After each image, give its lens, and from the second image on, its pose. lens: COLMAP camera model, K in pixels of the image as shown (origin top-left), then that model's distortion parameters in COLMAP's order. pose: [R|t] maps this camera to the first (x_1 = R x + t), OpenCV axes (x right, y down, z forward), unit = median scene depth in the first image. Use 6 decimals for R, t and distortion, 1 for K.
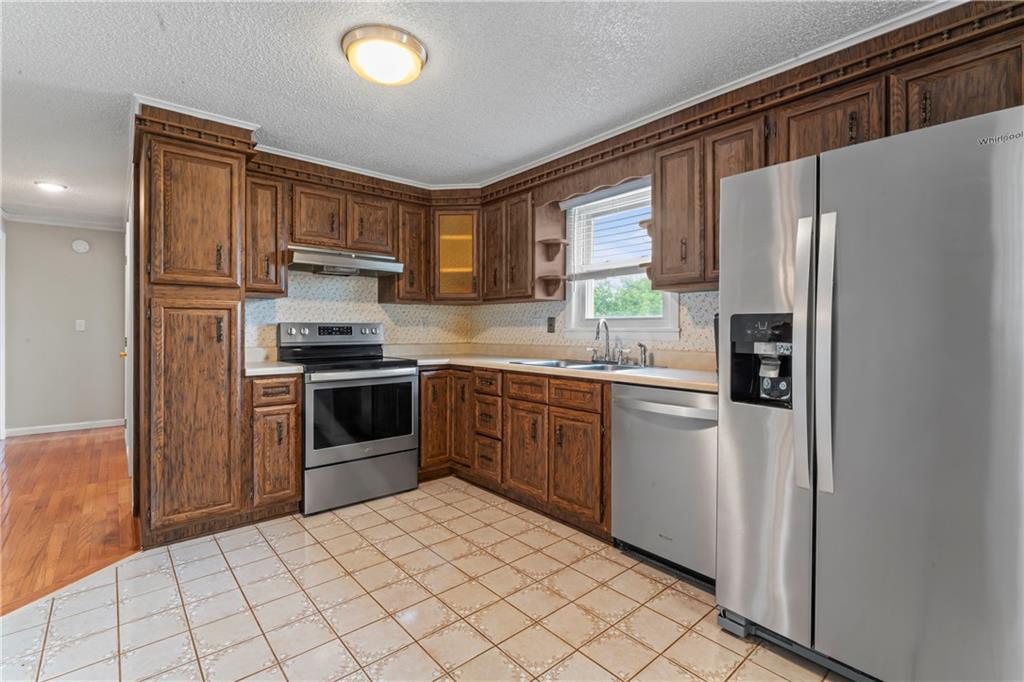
lens RADIAL K [[462.7, 0, 512.3], [0, 462.7, 331.7], [0, 0, 1]] dist [0.000355, 0.000073]
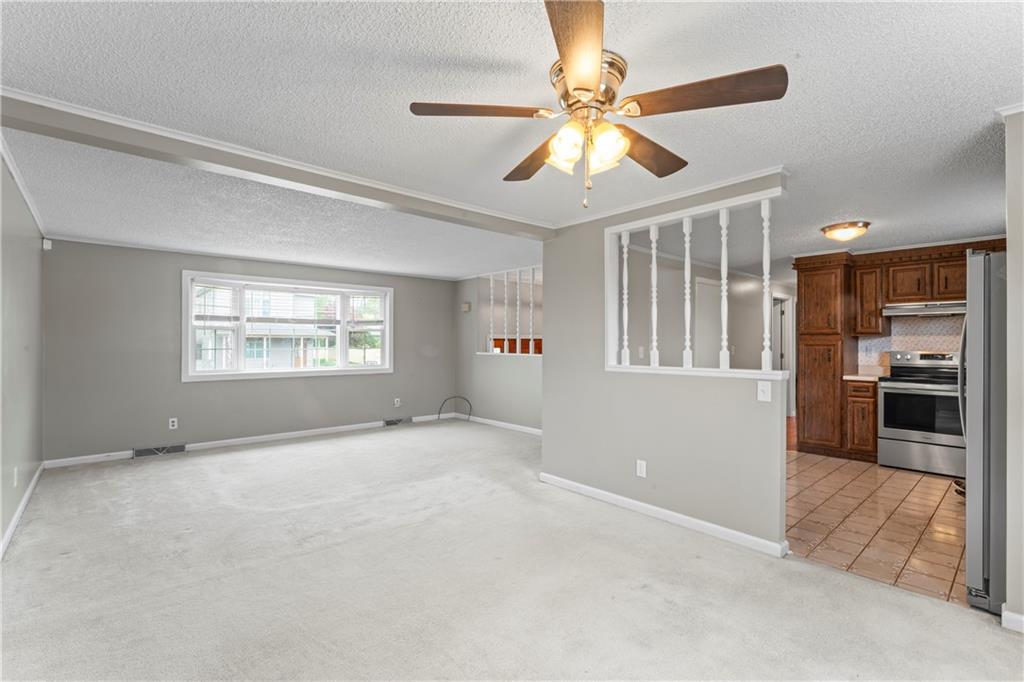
lens RADIAL K [[462.7, 0, 512.3], [0, 462.7, 331.7], [0, 0, 1]] dist [0.000355, 0.000073]
pose [[0.014670, -0.029122, -0.999468, 1.265074], [-0.008205, 0.999539, -0.029244, -0.034176], [0.999859, 0.008629, 0.014424, -0.386836]]
